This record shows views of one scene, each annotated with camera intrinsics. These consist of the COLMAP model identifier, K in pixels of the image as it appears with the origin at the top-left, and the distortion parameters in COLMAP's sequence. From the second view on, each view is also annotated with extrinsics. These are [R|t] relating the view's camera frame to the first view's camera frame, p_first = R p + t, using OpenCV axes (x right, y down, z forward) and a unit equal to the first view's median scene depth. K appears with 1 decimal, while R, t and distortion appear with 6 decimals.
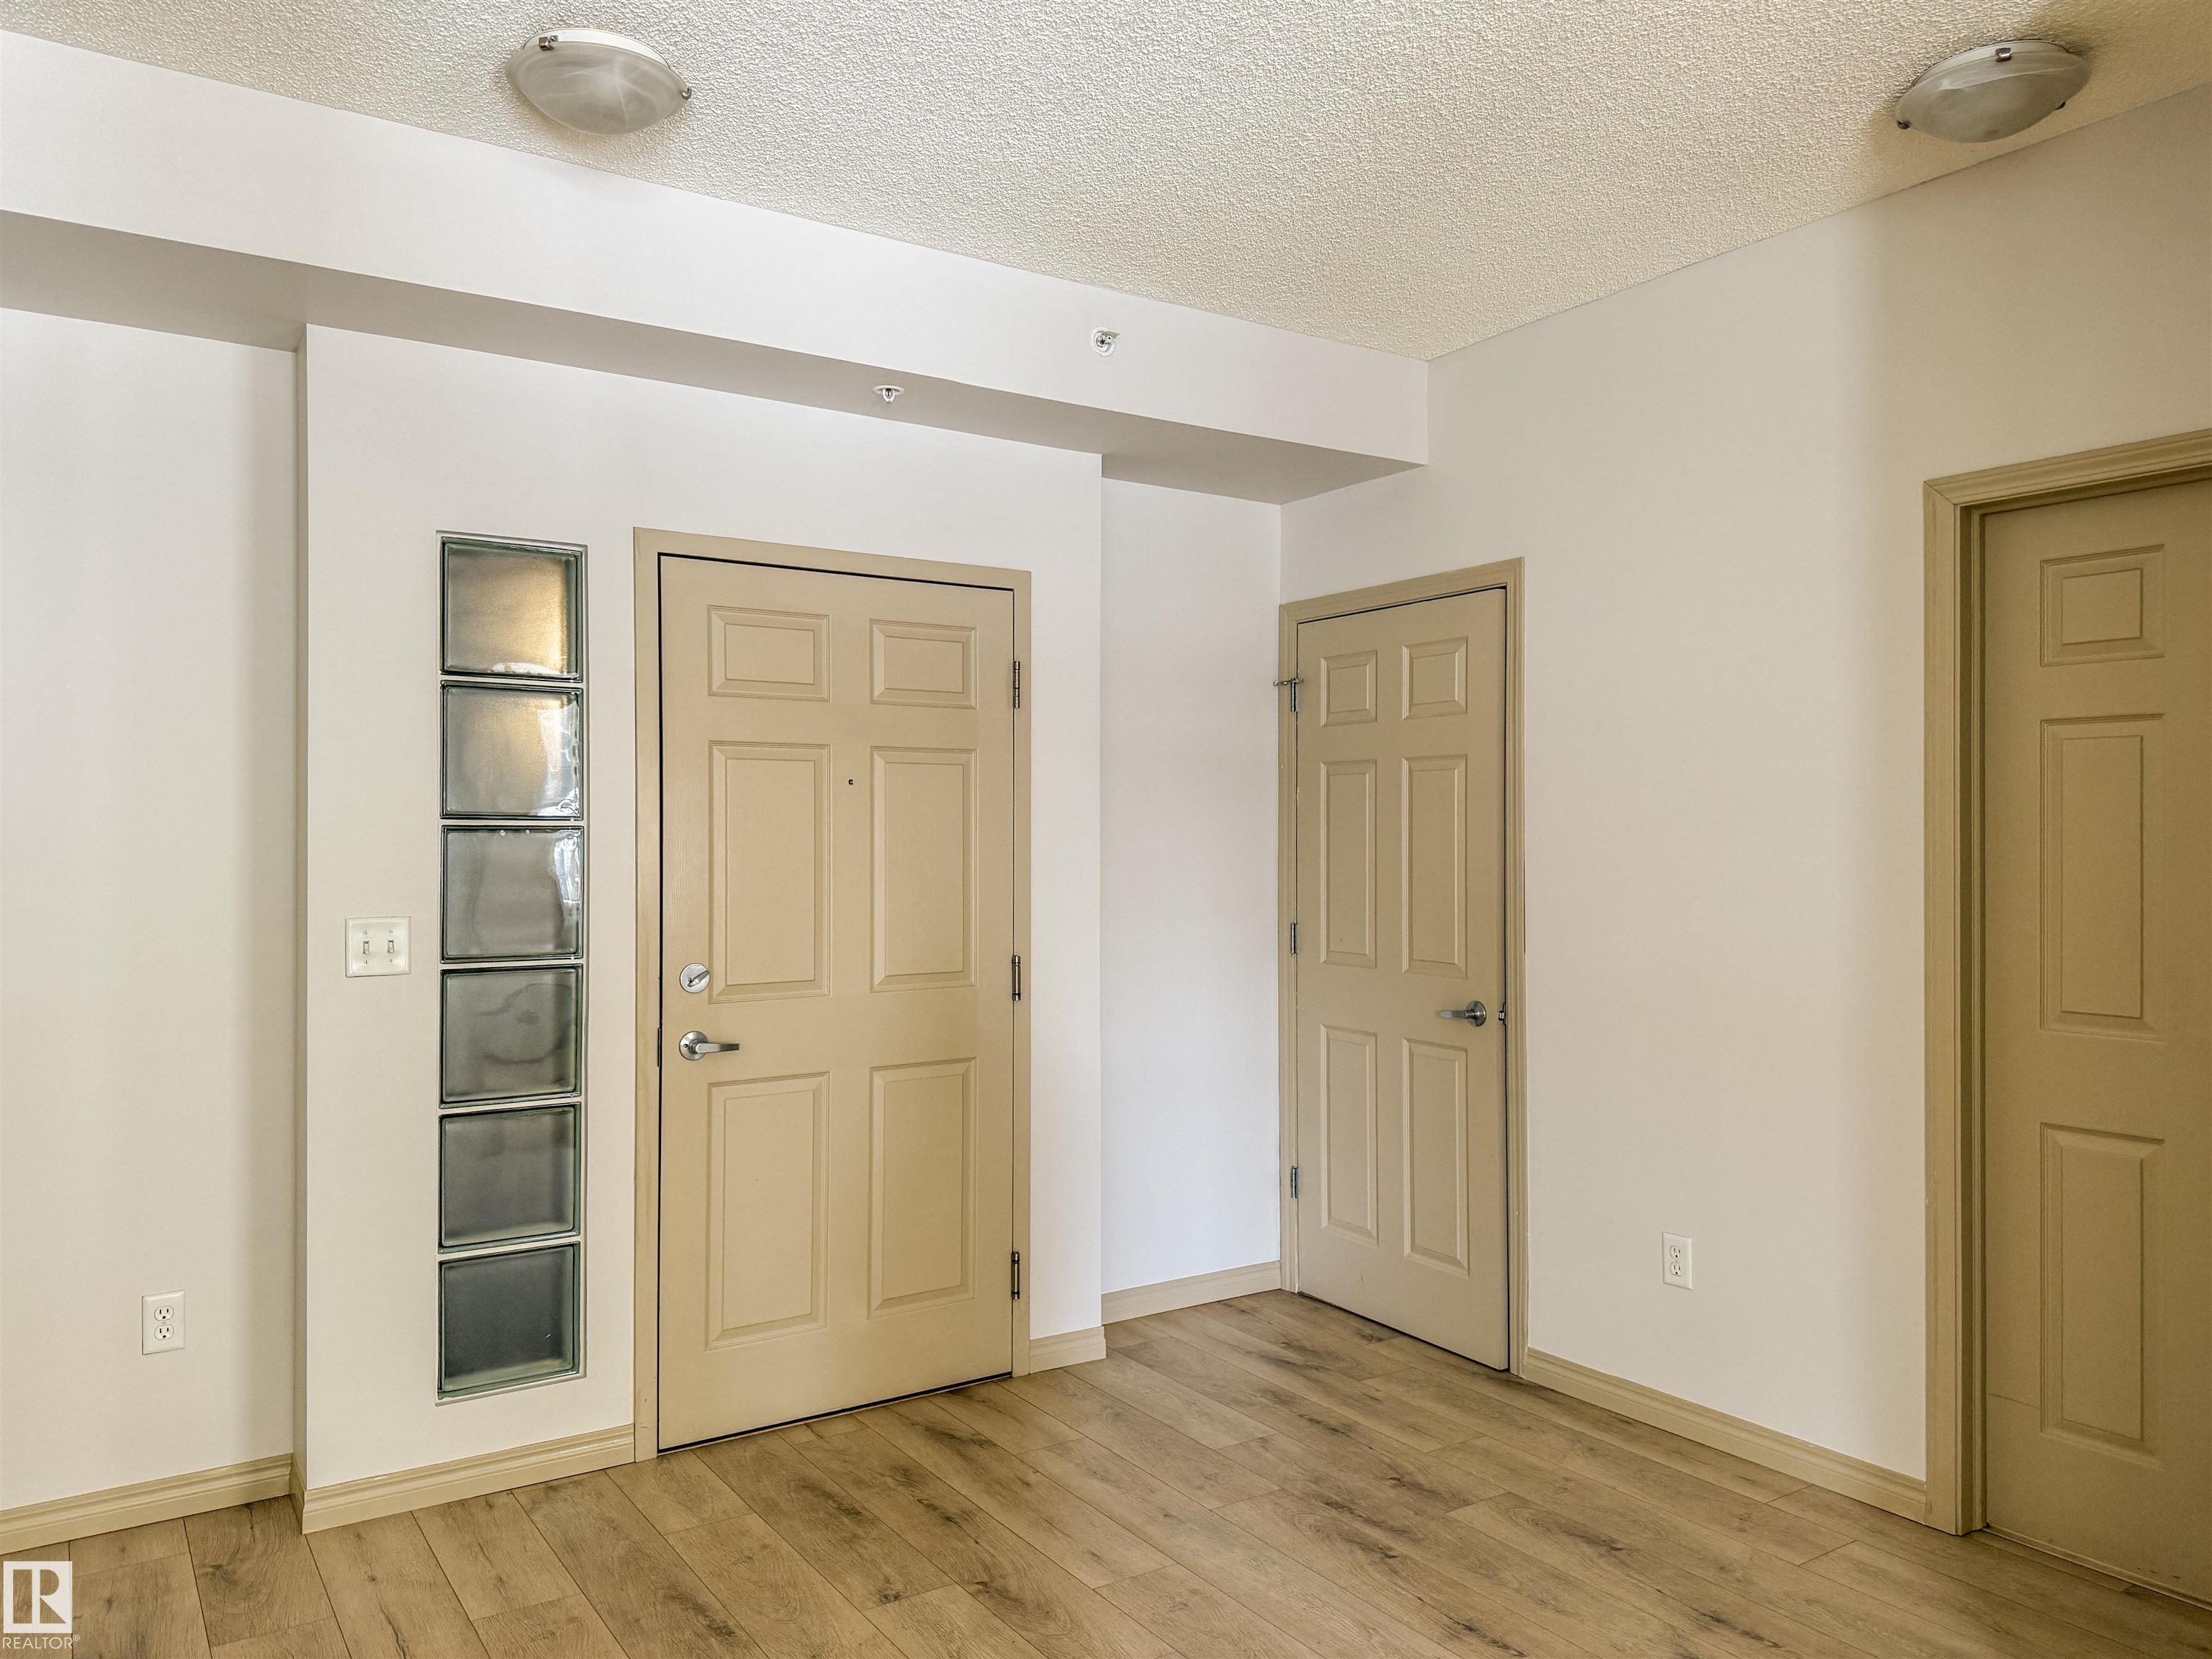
lens RADIAL K [[1583.2, 0, 1106.0], [0, 1583.2, 829.5], [0, 0, 1]] dist [0.104632, -0.160093]
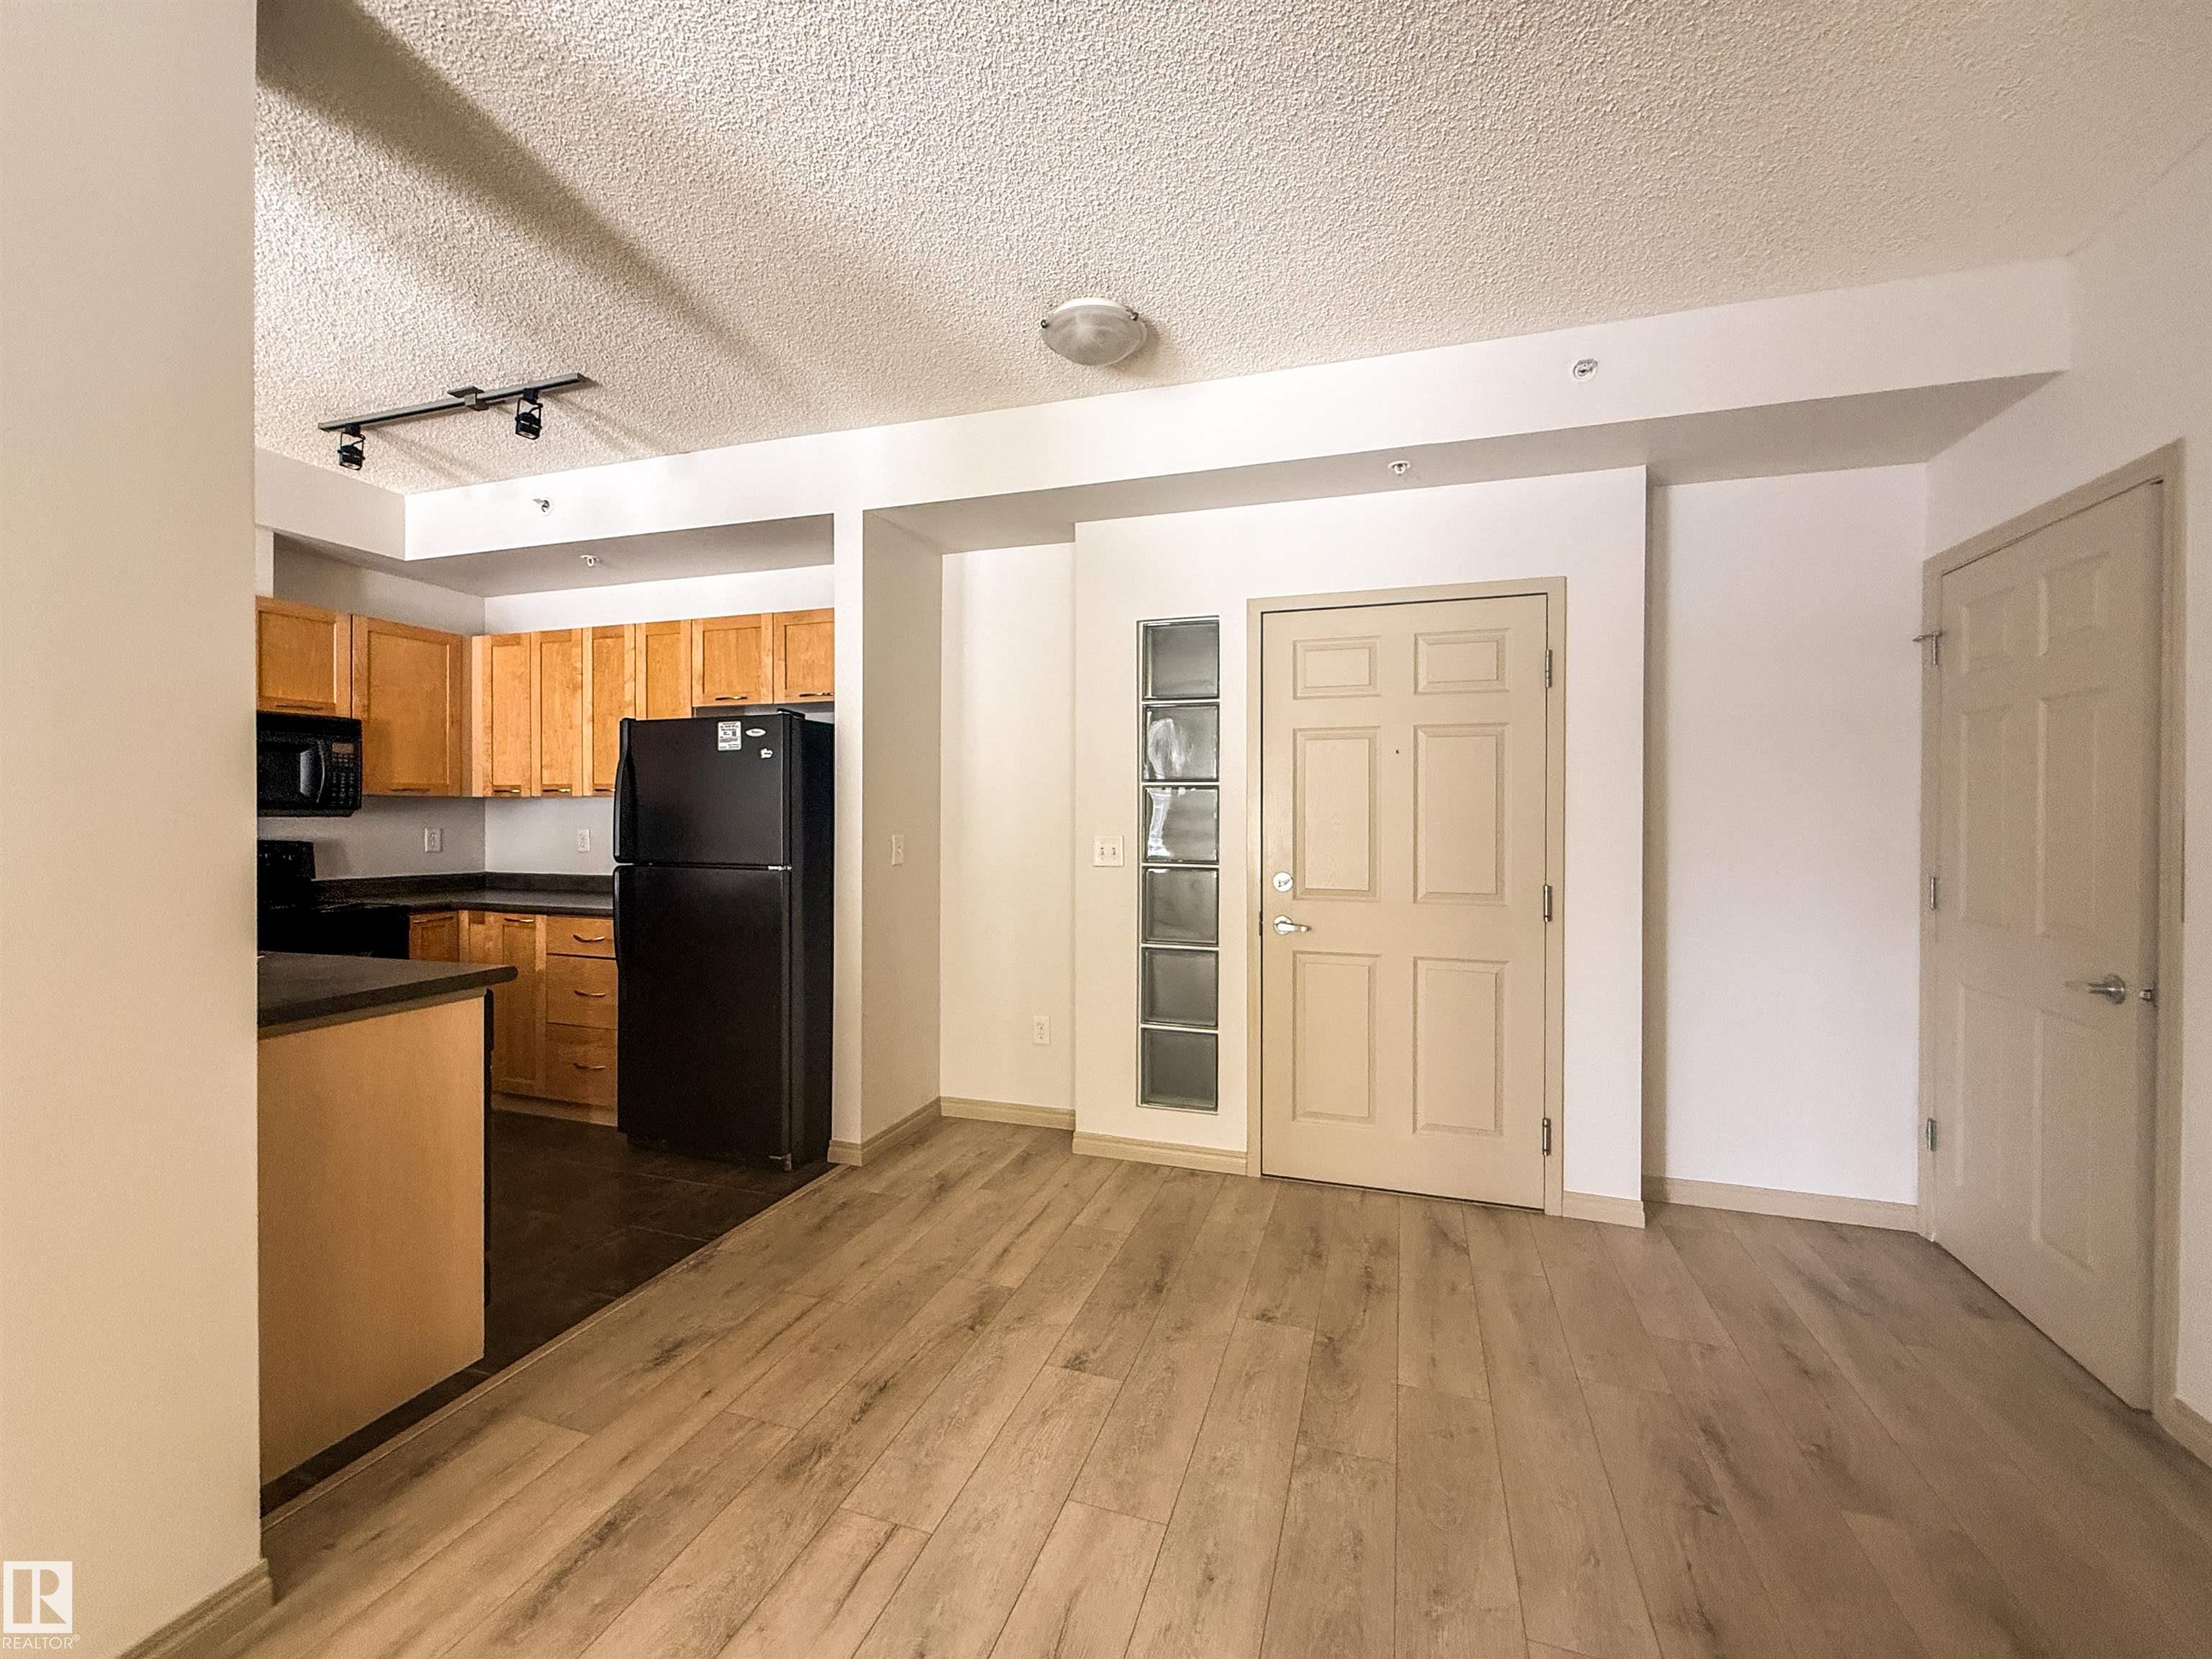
lens RADIAL K [[899.3, 0, 1111.7], [0, 899.3, 819.4], [0, 0, 1]] dist [0.000825, 0.000245]
pose [[0.621363, 0.008953, -0.783472, 0.285882], [-0.000580, 0.999940, 0.010966, 0.019985], [0.783522, -0.006359, 0.621331, 0.286184]]
